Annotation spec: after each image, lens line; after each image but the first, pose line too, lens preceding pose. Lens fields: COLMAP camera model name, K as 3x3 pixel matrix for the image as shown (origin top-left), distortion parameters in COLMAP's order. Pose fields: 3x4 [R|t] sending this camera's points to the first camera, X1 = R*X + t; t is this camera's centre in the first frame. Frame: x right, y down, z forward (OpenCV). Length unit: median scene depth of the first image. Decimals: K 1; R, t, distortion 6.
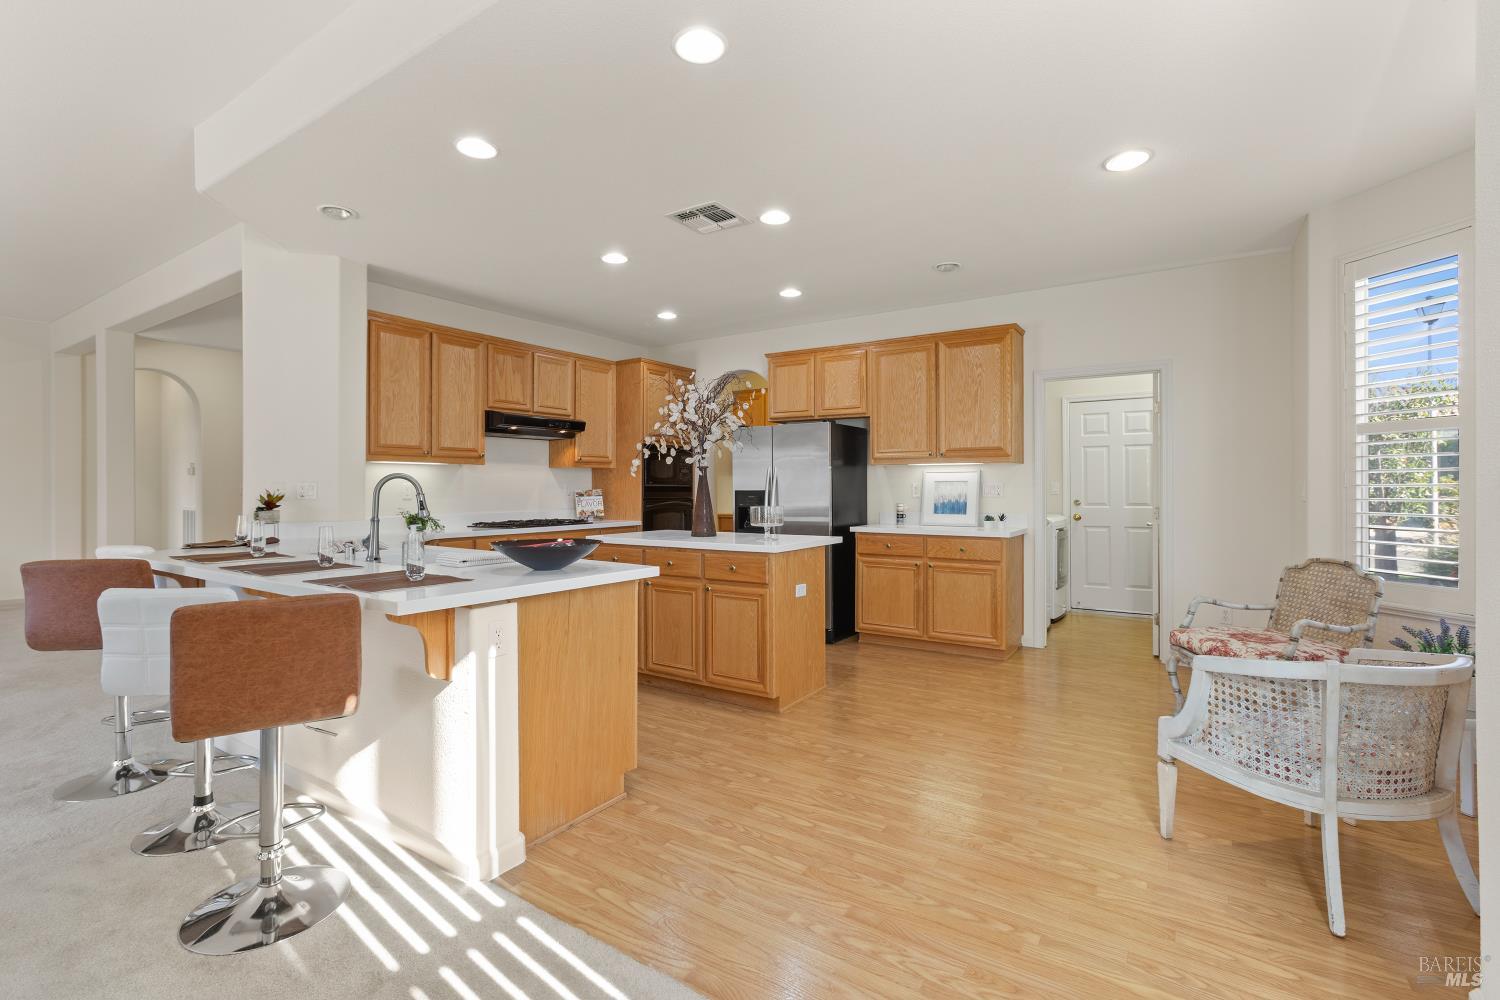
lens RADIAL K [[672.9, 0, 748.1], [0, 672.9, 487.8], [0, 0, 1]] dist [-0.009551, 0.006174]
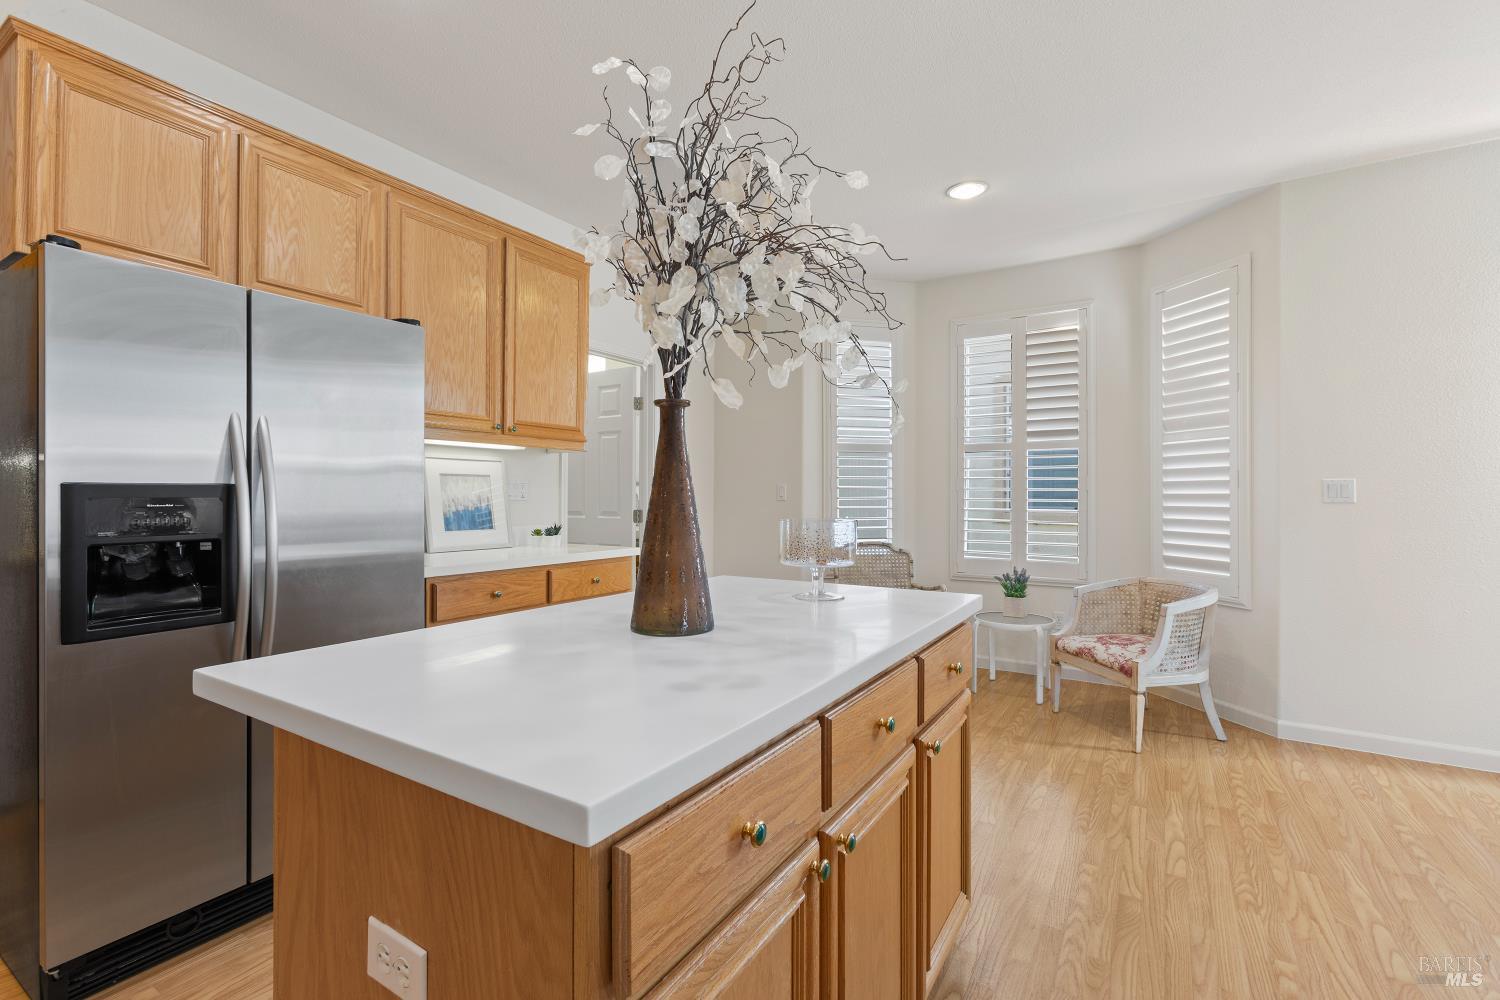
lens RADIAL K [[672.9, 0, 730.7], [0, 672.9, 498.0], [0, 0, 1]] dist [-0.009551, 0.006174]
pose [[-0.003448, -0.001590, 0.999993, -0.312167], [-0.001386, 0.999998, 0.001585, 0.009878], [-0.999993, -0.001381, -0.003450, 0.821589]]
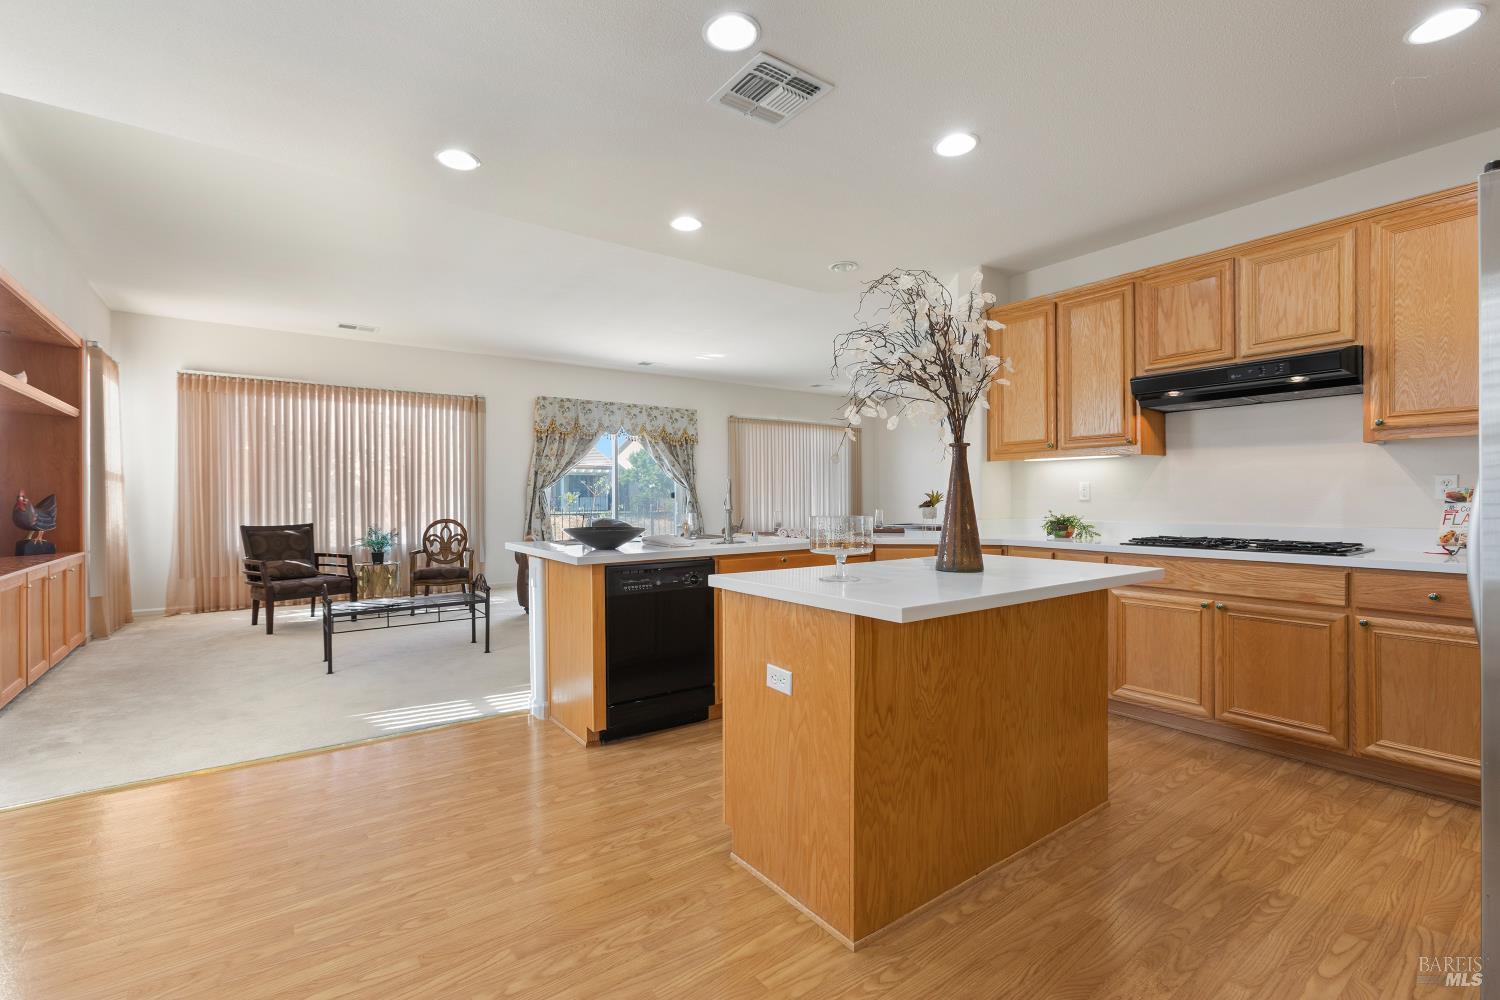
lens RADIAL K [[672.9, 0, 734.2], [0, 672.9, 497.9], [0, 0, 1]] dist [-0.009551, 0.006174]
pose [[-0.365715, 0.004767, -0.930715, 0.427892], [0.003806, 0.999986, 0.003626, 0.008013], [0.930719, -0.002216, -0.365729, 0.867355]]
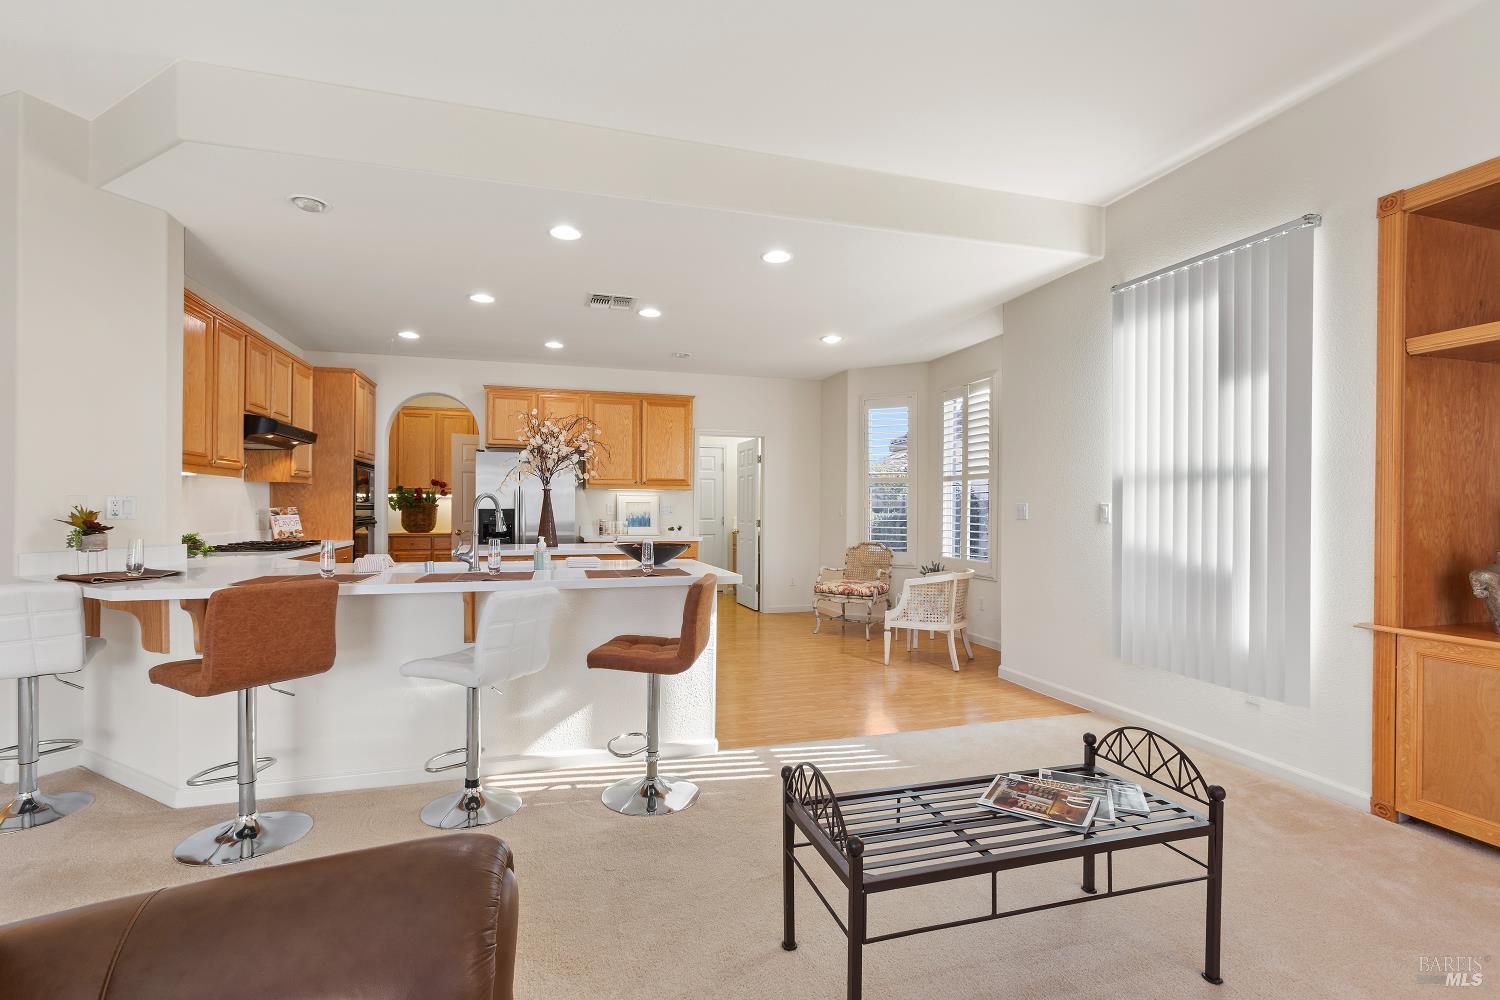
lens RADIAL K [[672.9, 0, 738.9], [0, 672.9, 507.5], [0, 0, 1]] dist [-0.009551, 0.006174]
pose [[0.647477, 0.004152, 0.762073, -0.639488], [-0.004686, 0.999988, -0.001467, 0.001931], [-0.762070, -0.002621, 0.647489, -0.031948]]
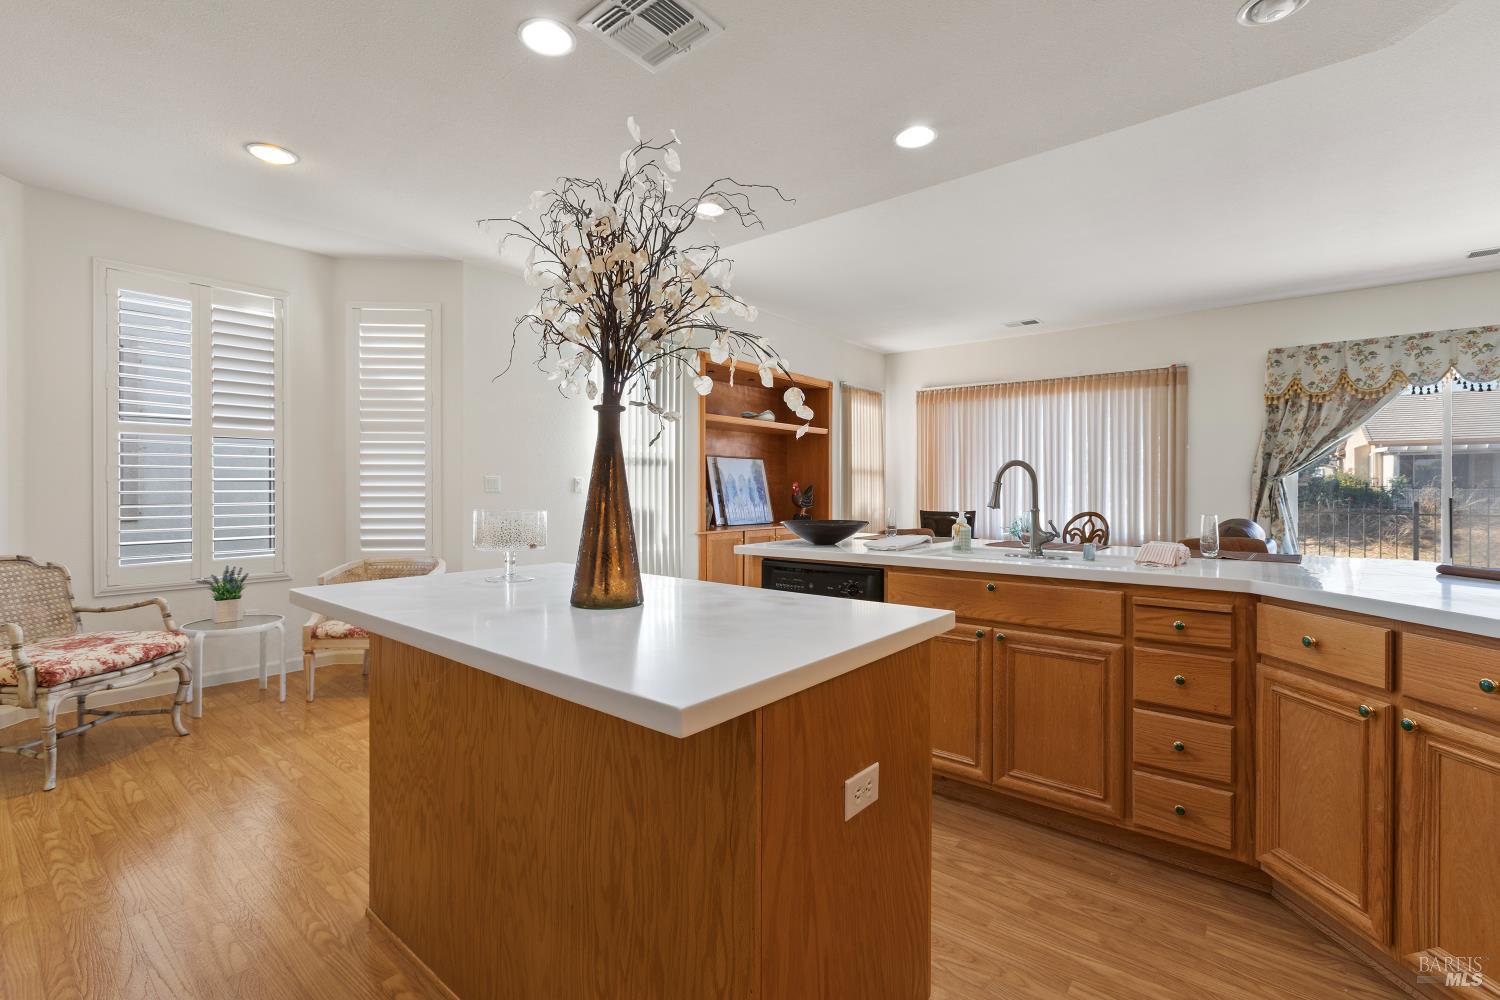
lens RADIAL K [[672.9, 0, 753.6], [0, 672.9, 492.1], [0, 0, 1]] dist [-0.009551, 0.006174]
pose [[-0.991664, 0.001043, 0.128845, -0.163846], [0.001753, 0.999984, 0.005401, 0.009867], [-0.128837, 0.005582, -0.991650, 1.130193]]
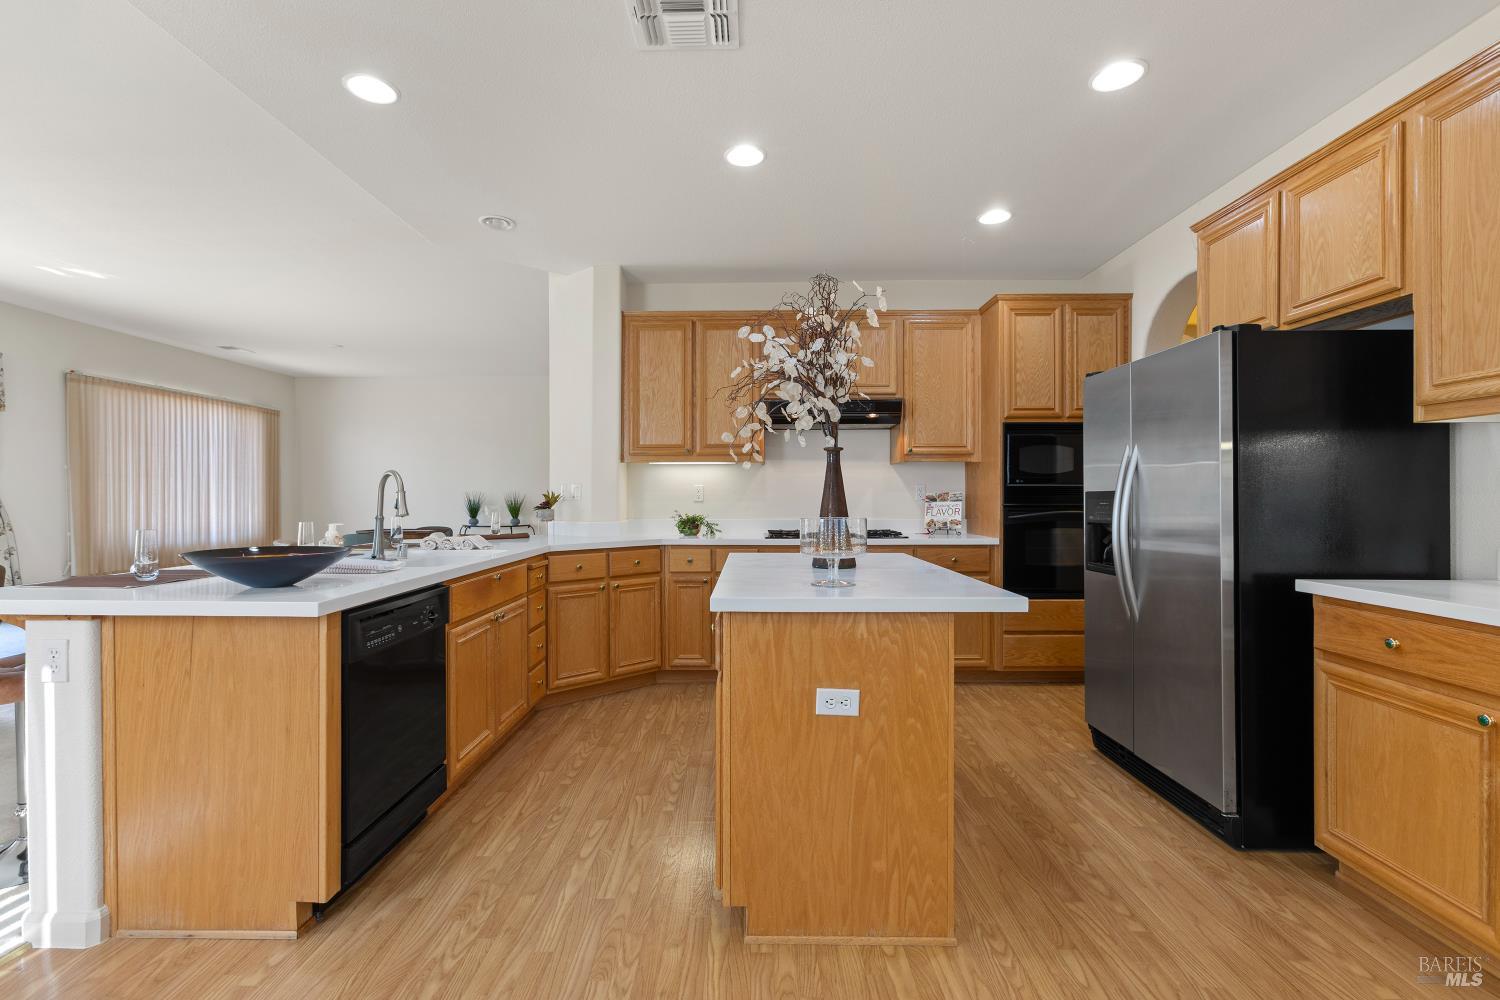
lens RADIAL K [[672.9, 0, 747.4], [0, 672.9, 495.8], [0, 0, 1]] dist [-0.009551, 0.006174]
pose [[0.536351, 0.000263, -0.843995, 0.324886], [-0.000406, 1.000000, 0.000054, 0.008194], [0.843995, 0.000314, 0.536351, 0.526036]]
